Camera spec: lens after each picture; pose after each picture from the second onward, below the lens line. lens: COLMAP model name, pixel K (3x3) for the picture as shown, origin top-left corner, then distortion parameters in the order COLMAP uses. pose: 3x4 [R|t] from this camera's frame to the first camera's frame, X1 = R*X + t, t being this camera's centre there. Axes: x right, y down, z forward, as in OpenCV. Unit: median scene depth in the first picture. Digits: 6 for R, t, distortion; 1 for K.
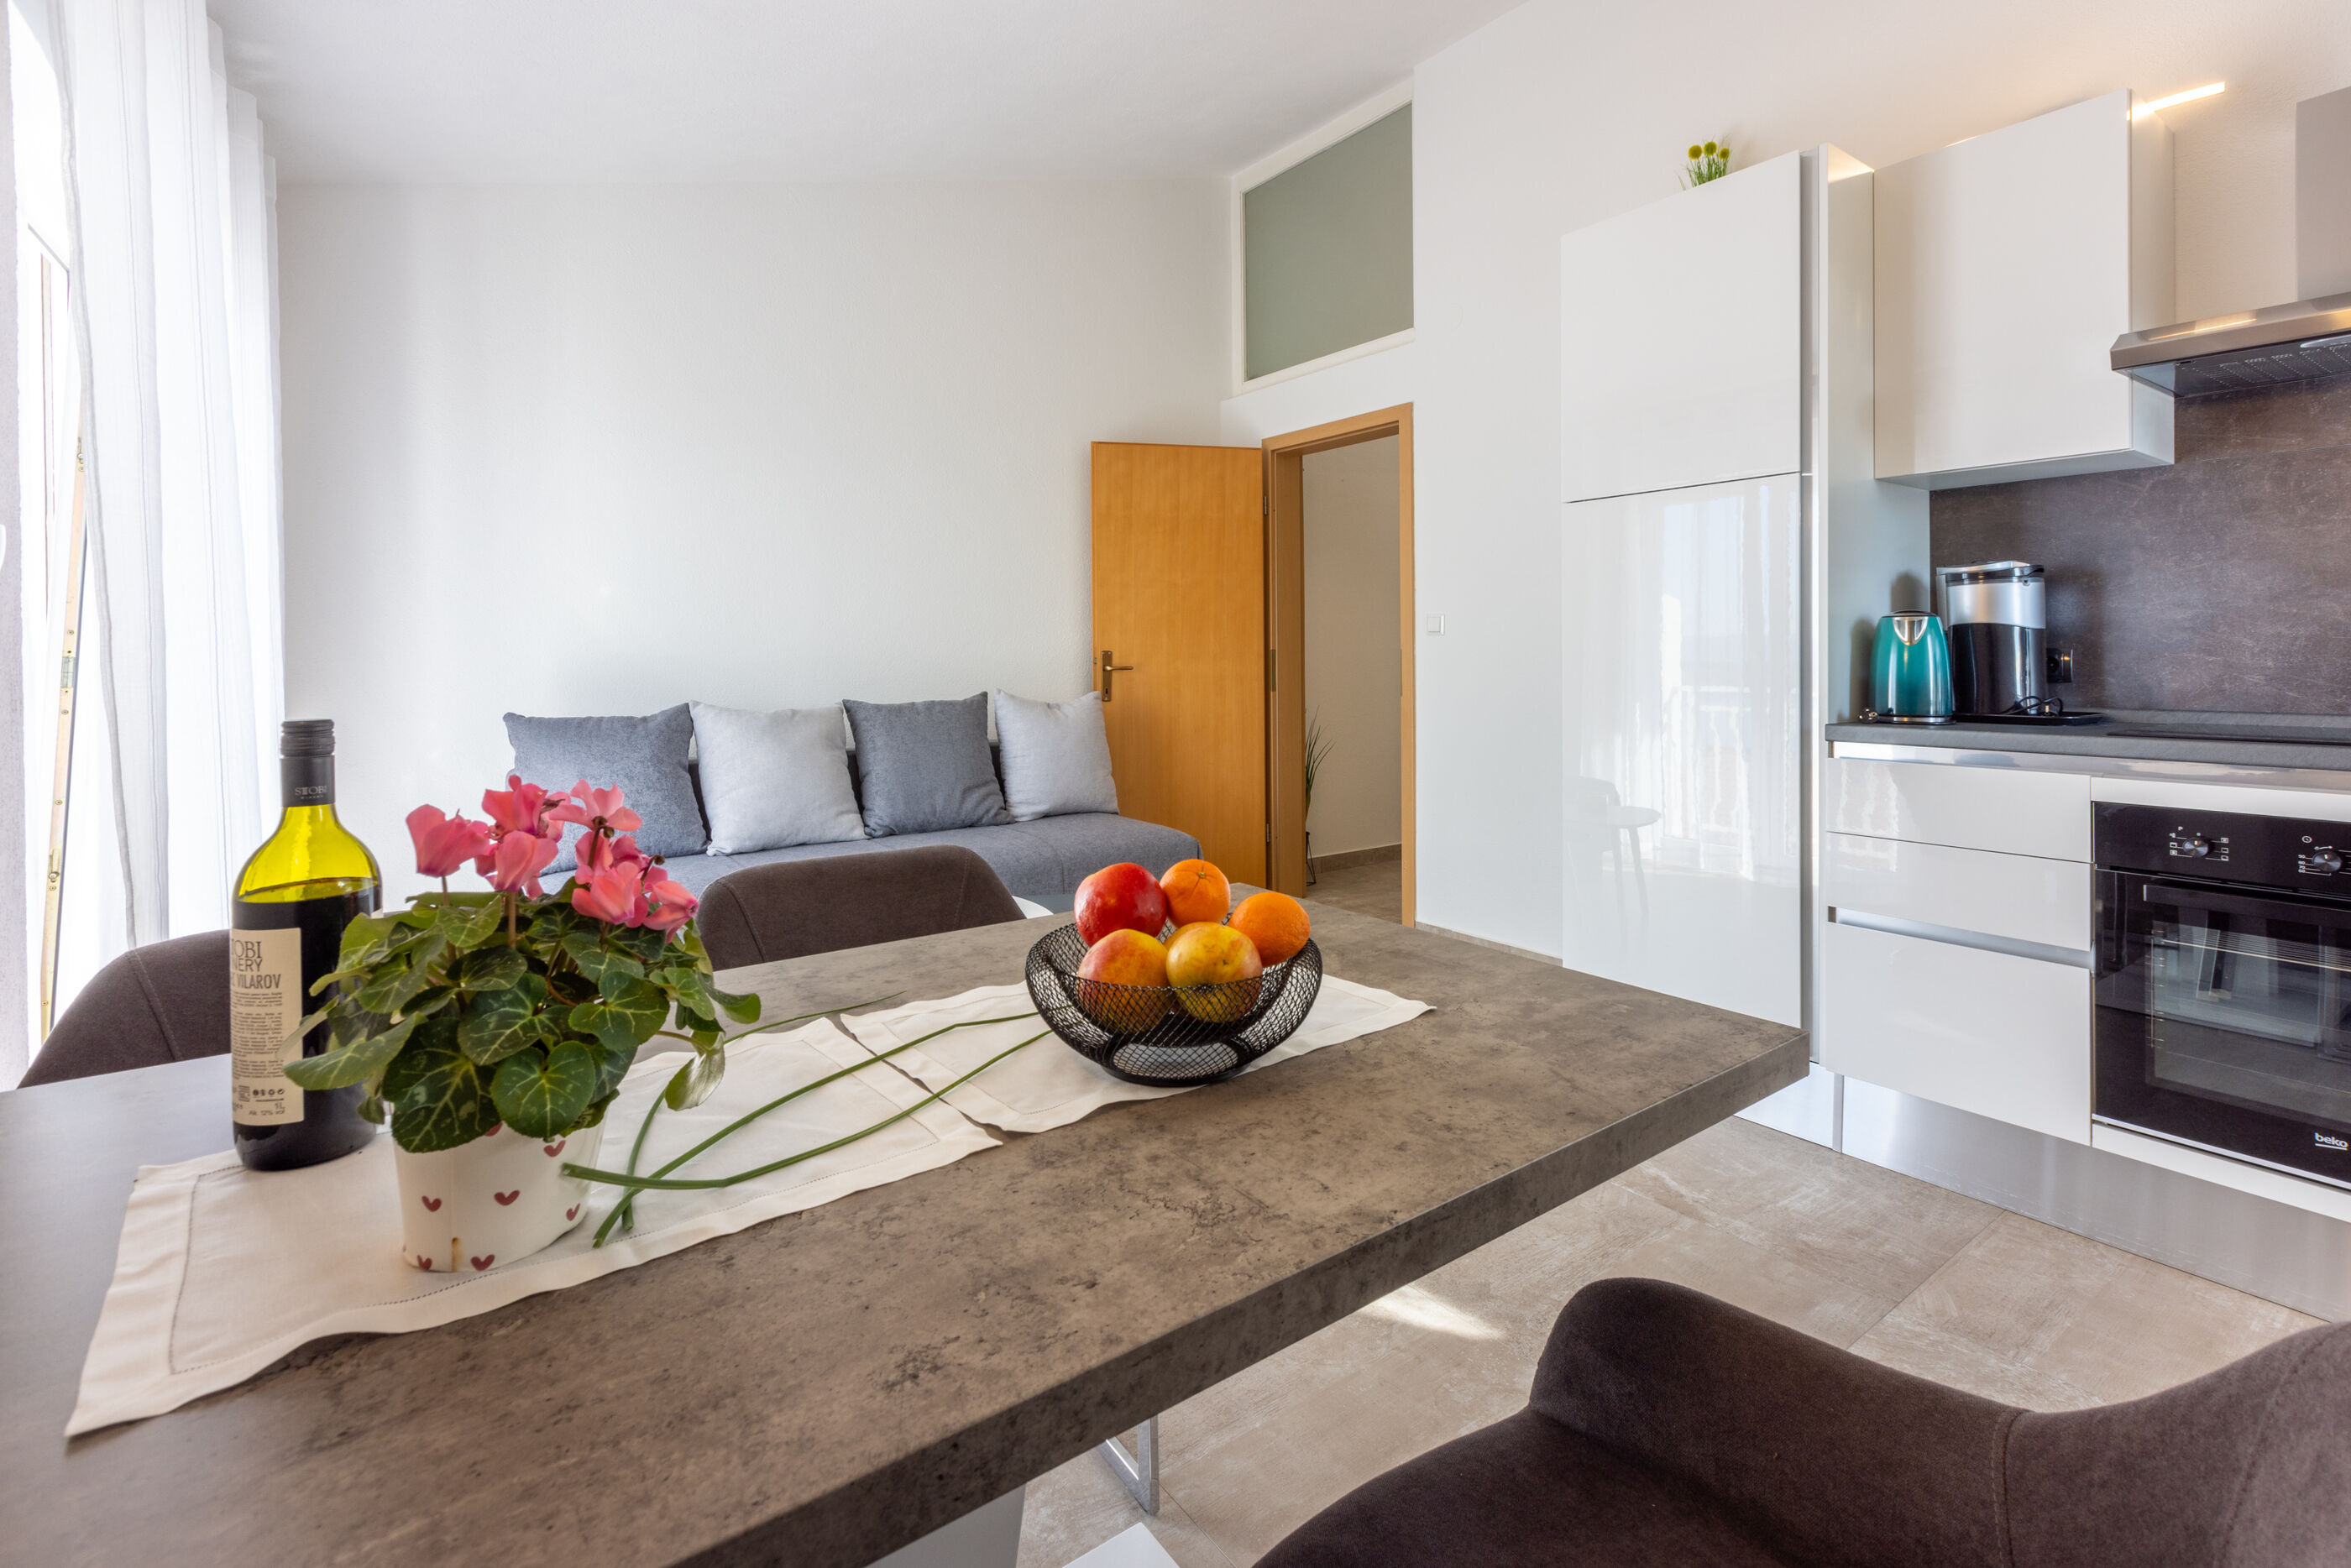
lens RADIAL K [[1078.3, 0, 1149.4], [0, 1078.3, 658.7], [0, 0, 1]] dist [0.000758, -0.000988]
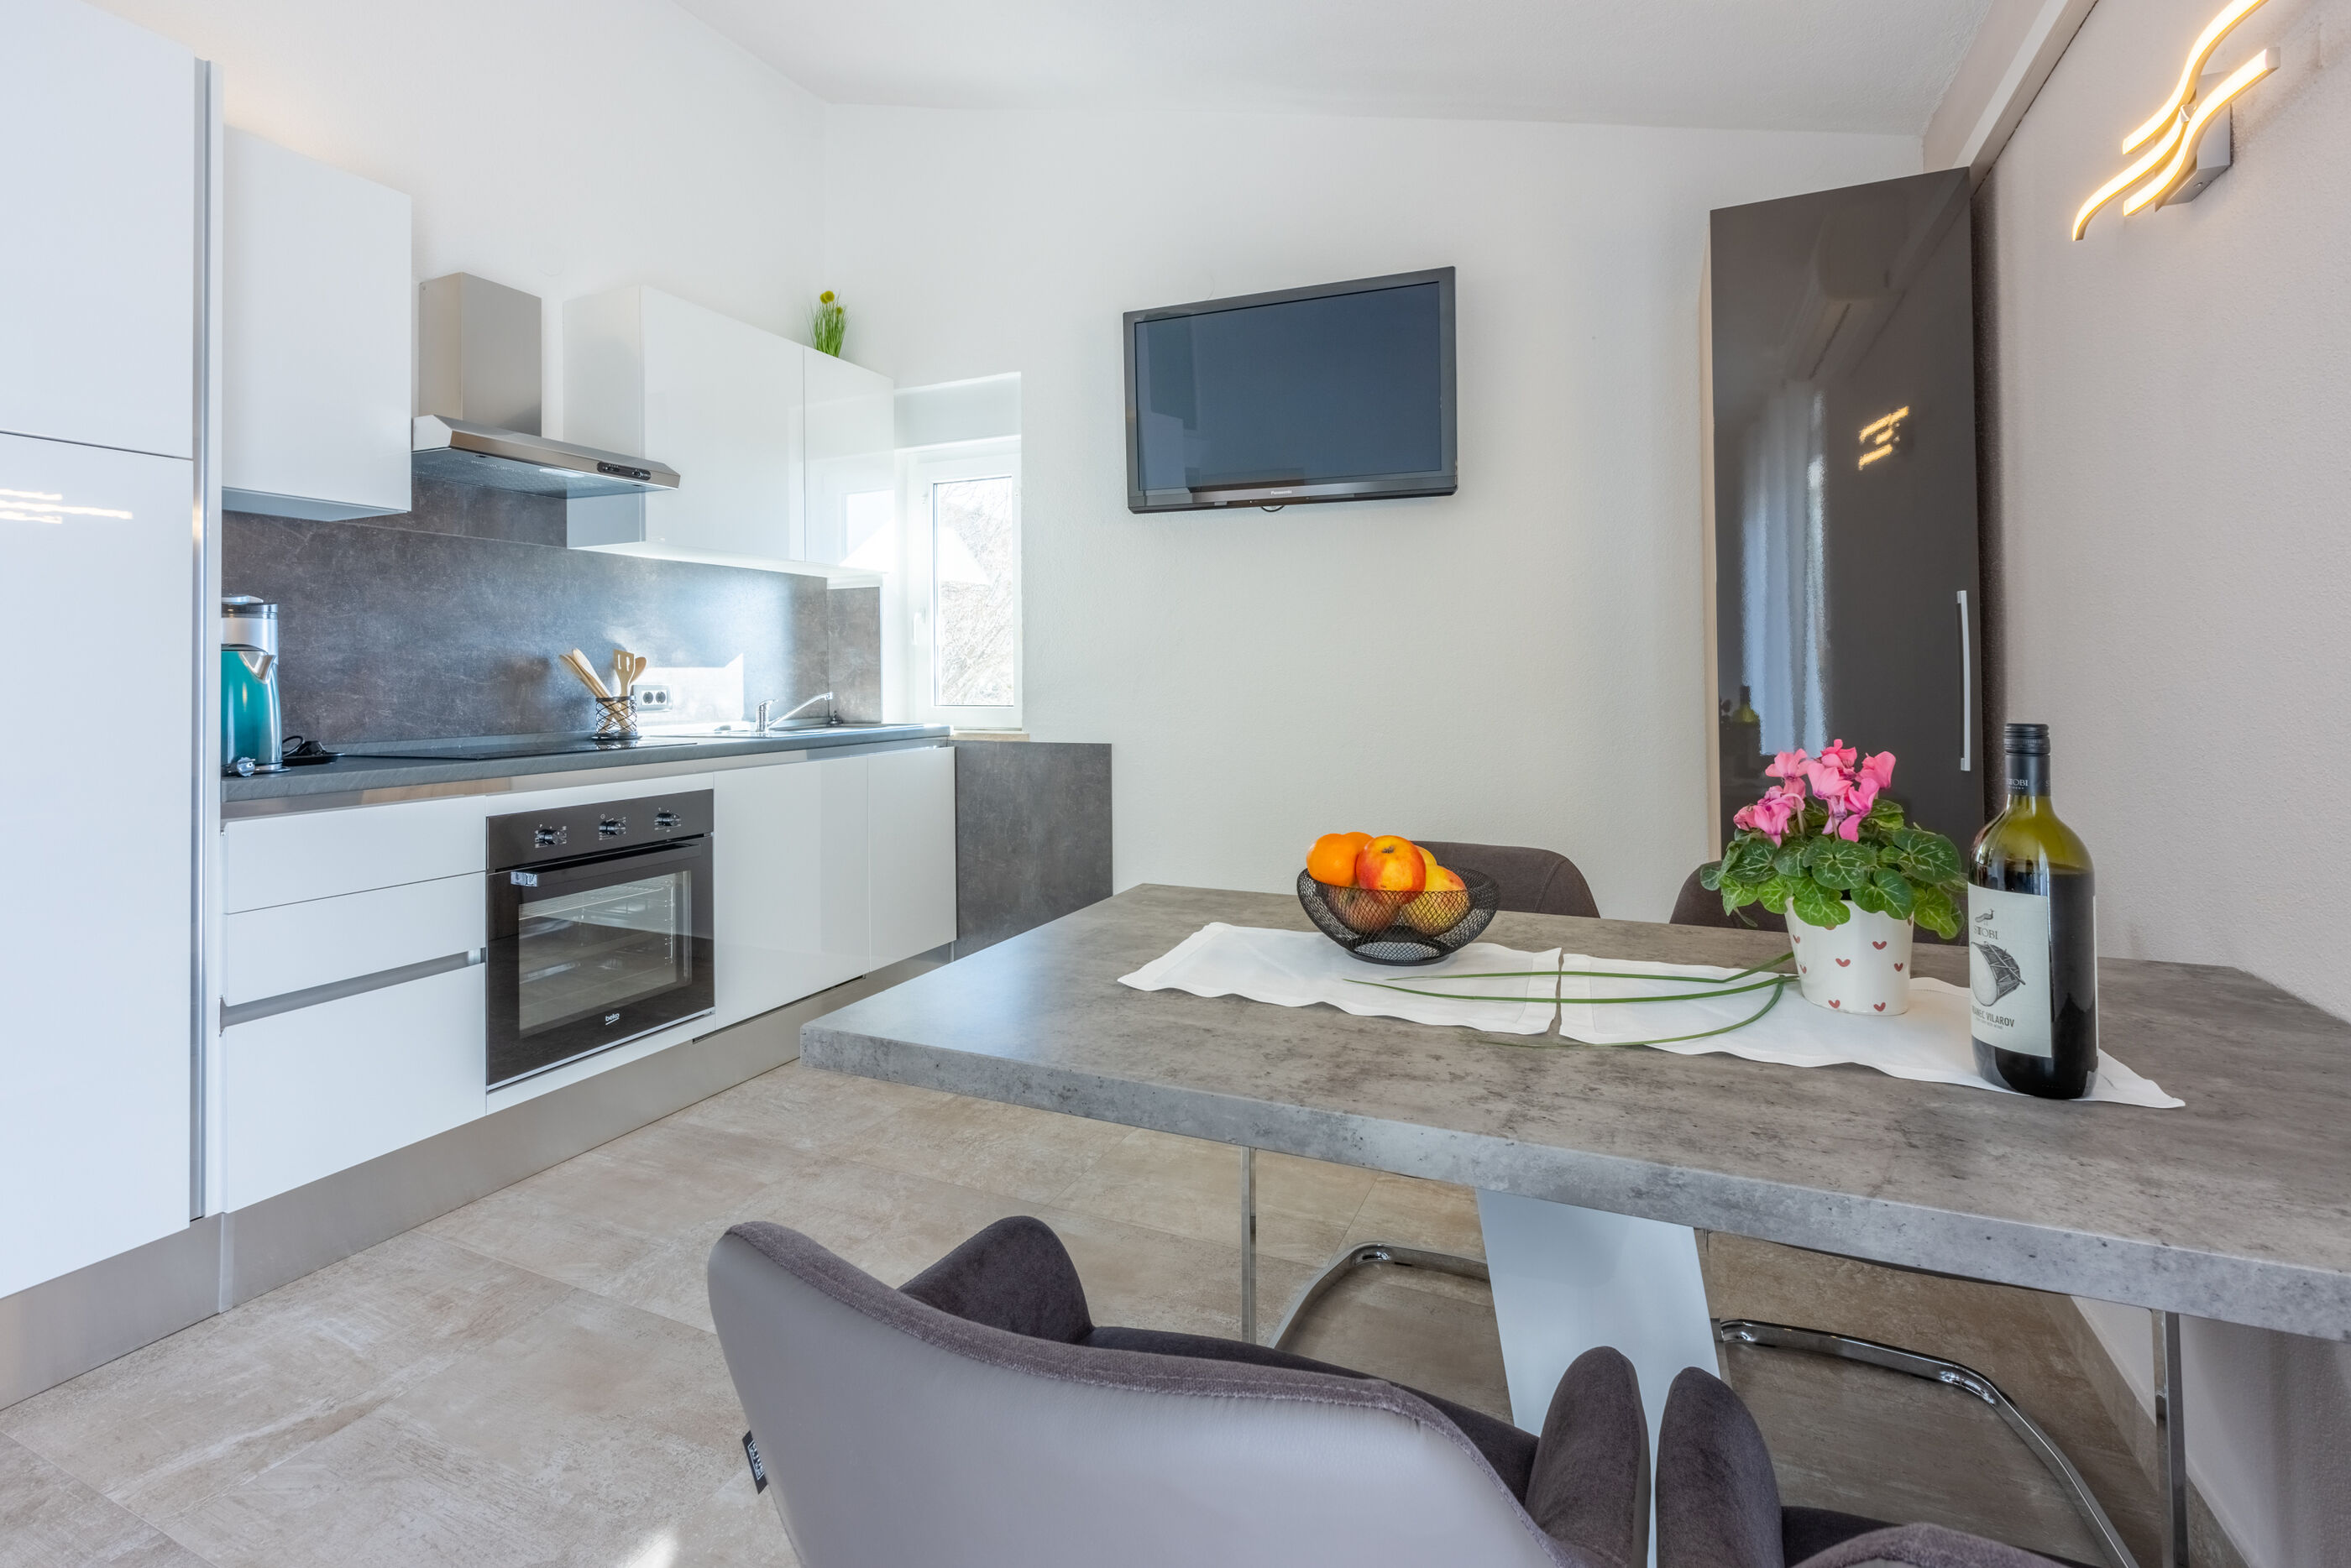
lens RADIAL K [[1078.3, 0, 1175.2], [0, 1078.3, 646.4], [0, 0, 1]] dist [0.000758, -0.000988]
pose [[-0.509108, 0.032389, 0.860093, -0.430396], [0.016248, 0.999475, -0.028020, -0.006575], [-0.860549, -0.000290, -0.509367, 0.787781]]
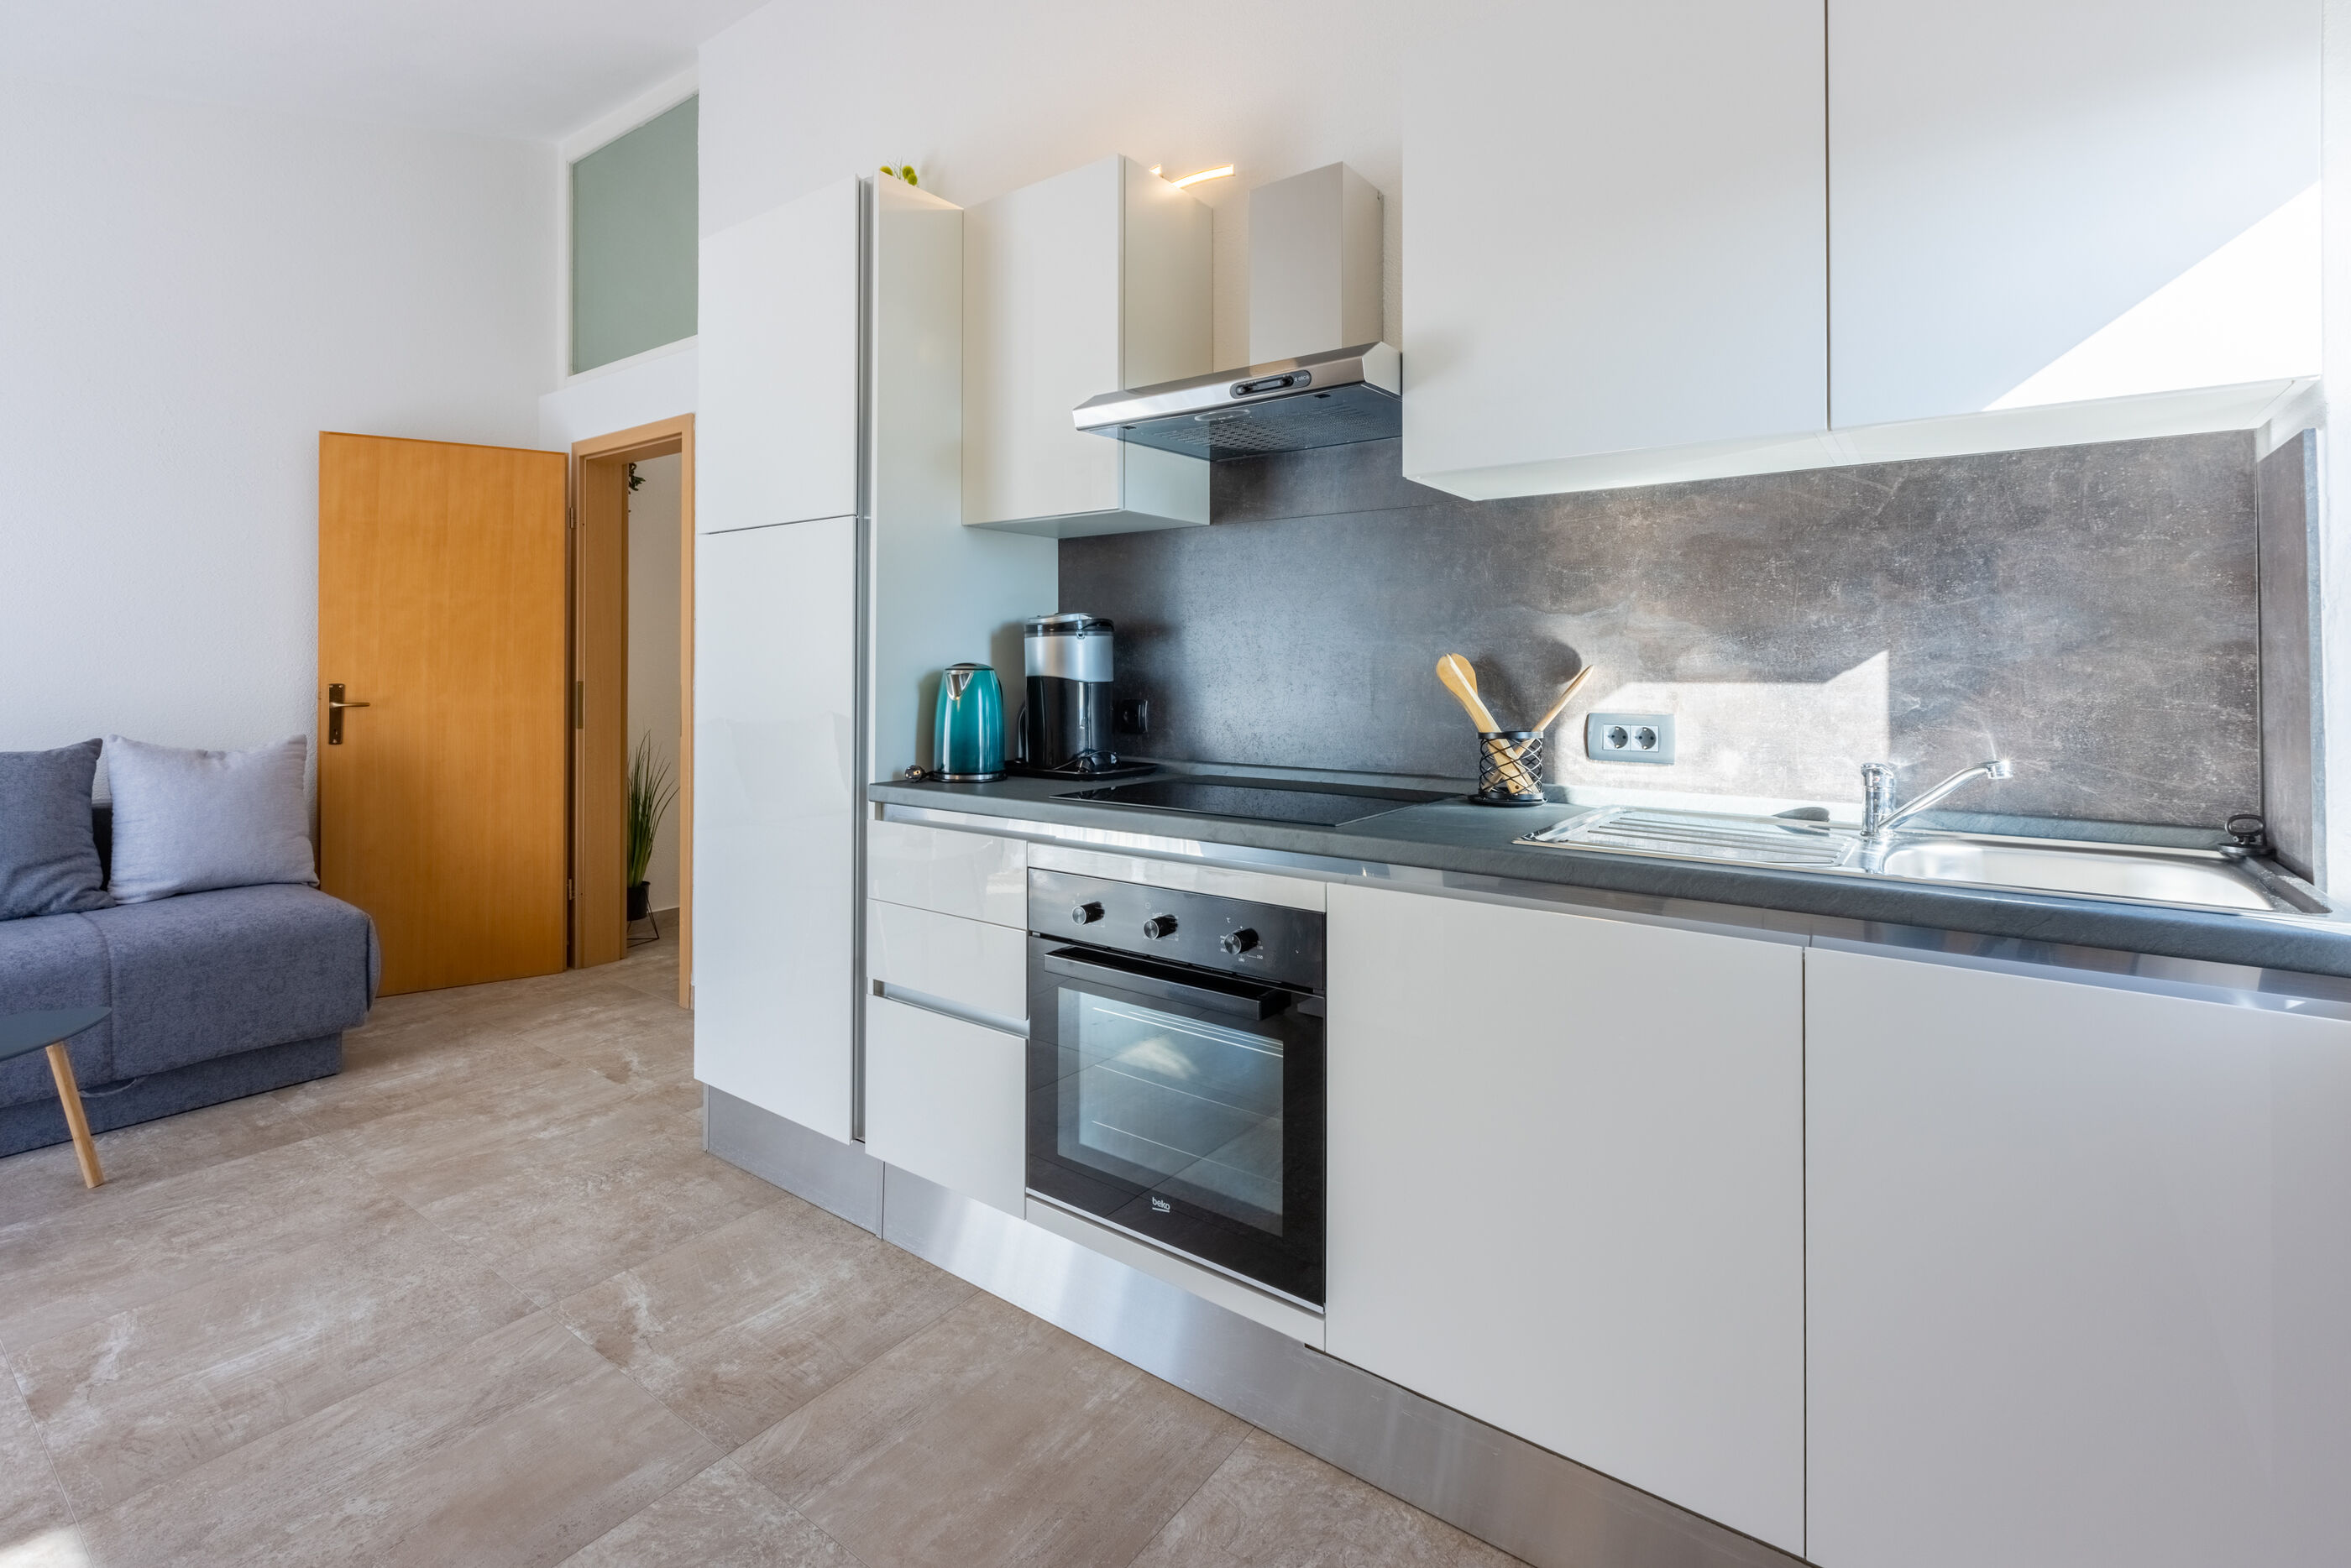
lens RADIAL K [[1078.3, 0, 1170.0], [0, 1078.3, 654.4], [0, 0, 1]] dist [0.000758, -0.000988]
pose [[0.946569, 0.011531, 0.322295, 0.561137], [-0.006404, 0.999836, -0.016961, -0.036650], [-0.322438, 0.013990, 0.946487, 0.020674]]
